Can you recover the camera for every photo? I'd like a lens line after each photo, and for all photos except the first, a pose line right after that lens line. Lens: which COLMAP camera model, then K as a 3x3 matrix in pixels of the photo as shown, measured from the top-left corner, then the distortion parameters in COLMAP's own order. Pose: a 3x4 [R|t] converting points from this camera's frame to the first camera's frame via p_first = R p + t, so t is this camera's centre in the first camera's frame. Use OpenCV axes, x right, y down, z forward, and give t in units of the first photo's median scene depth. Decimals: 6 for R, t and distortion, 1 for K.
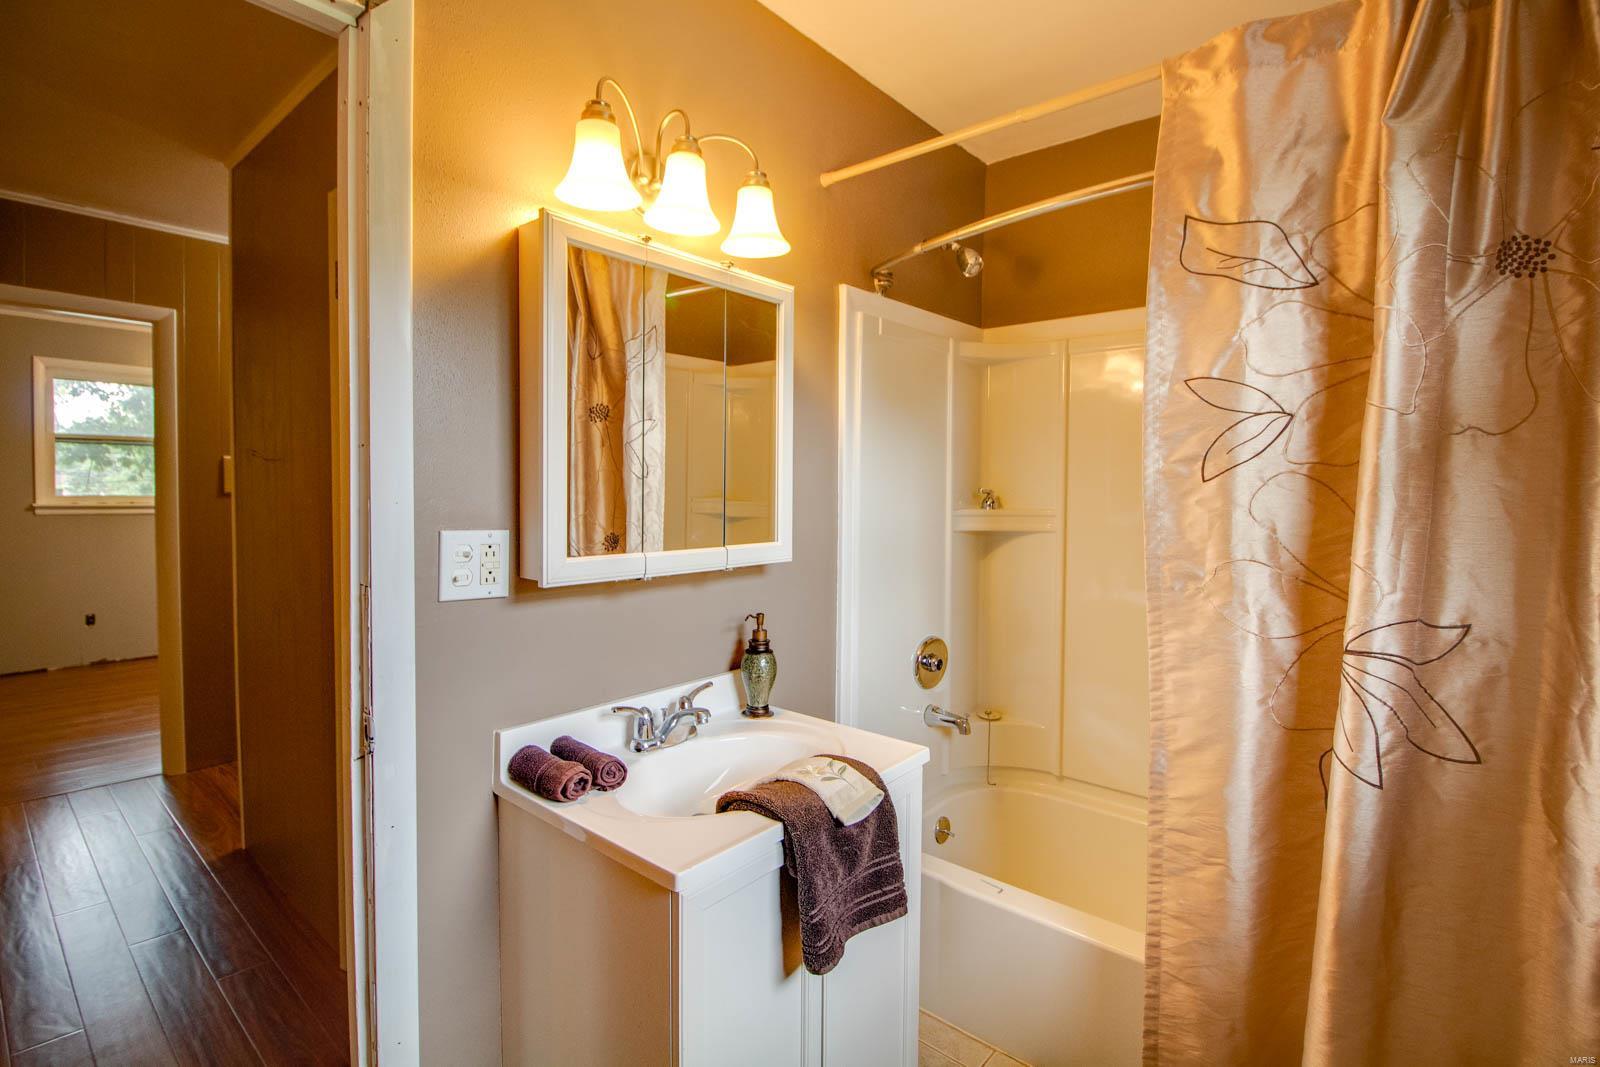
lens RADIAL K [[760.1, 0, 829.0], [0, 760.1, 508.3], [0, 0, 1]] dist [-0.001199, -0.012785]
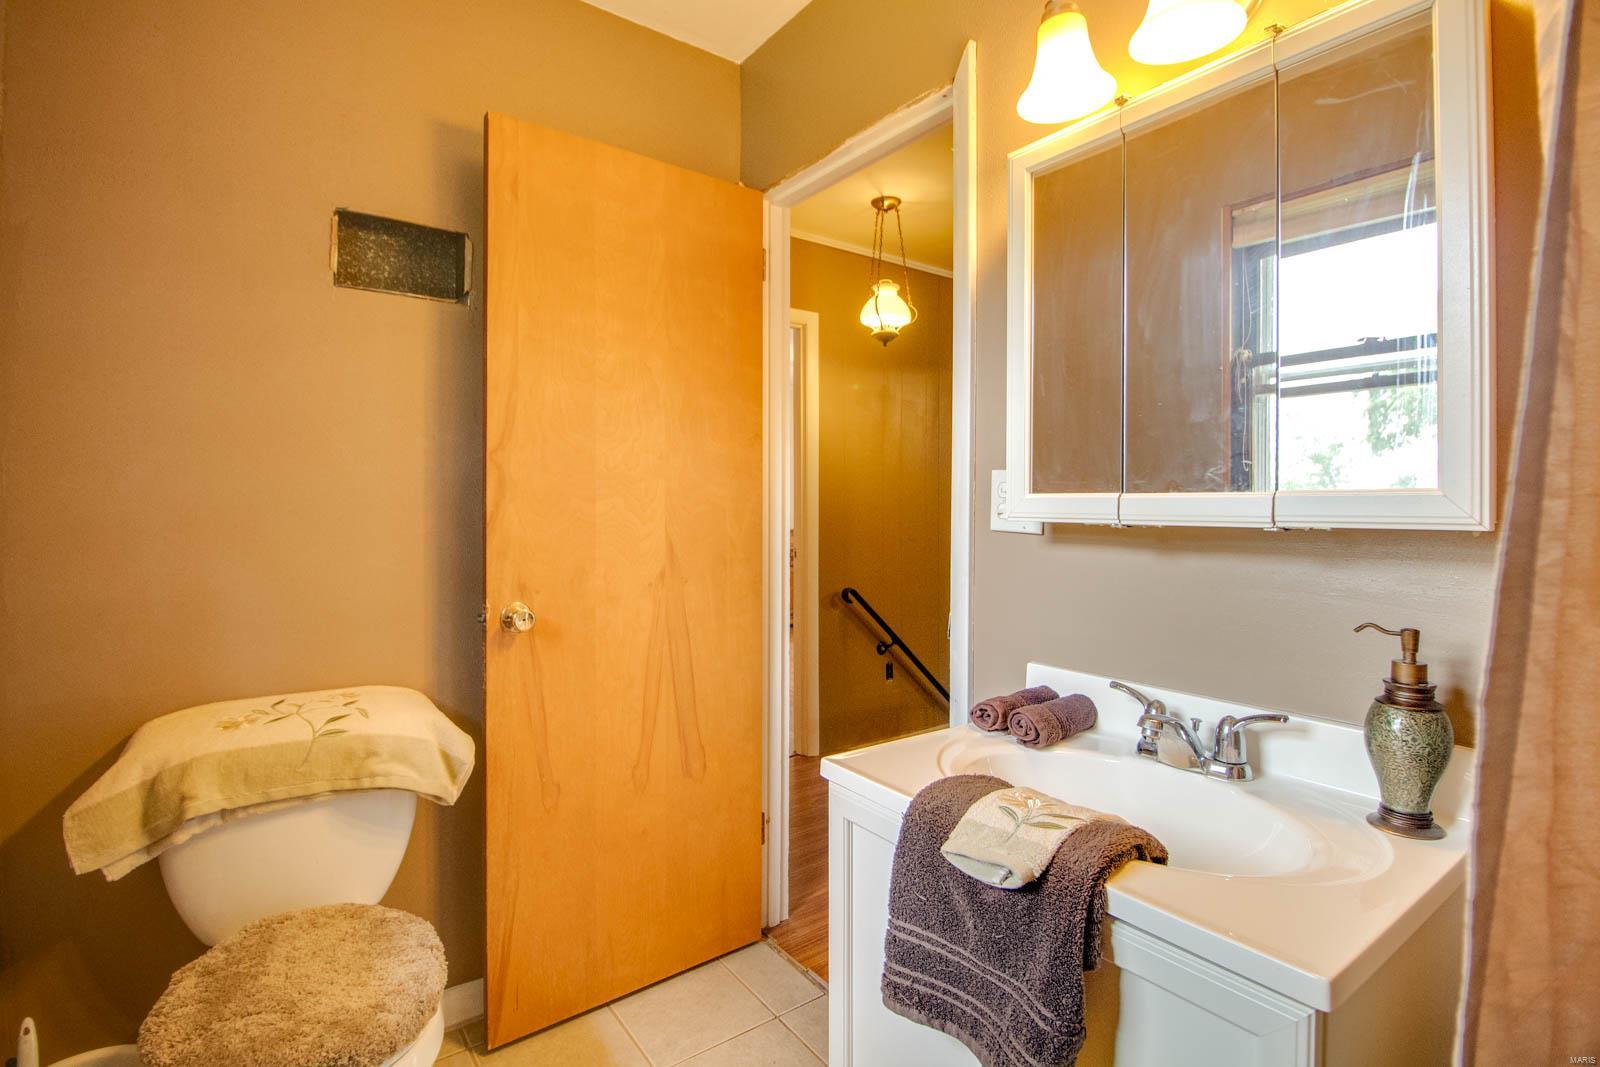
lens RADIAL K [[760.1, 0, 829.0], [0, 760.1, 508.3], [0, 0, 1]] dist [-0.001199, -0.012785]
pose [[-0.227975, -0.009697, -0.973619, 0.556271], [-0.041096, 0.999155, -0.000329, 0.077353], [0.972799, 0.039937, -0.228181, 0.800312]]
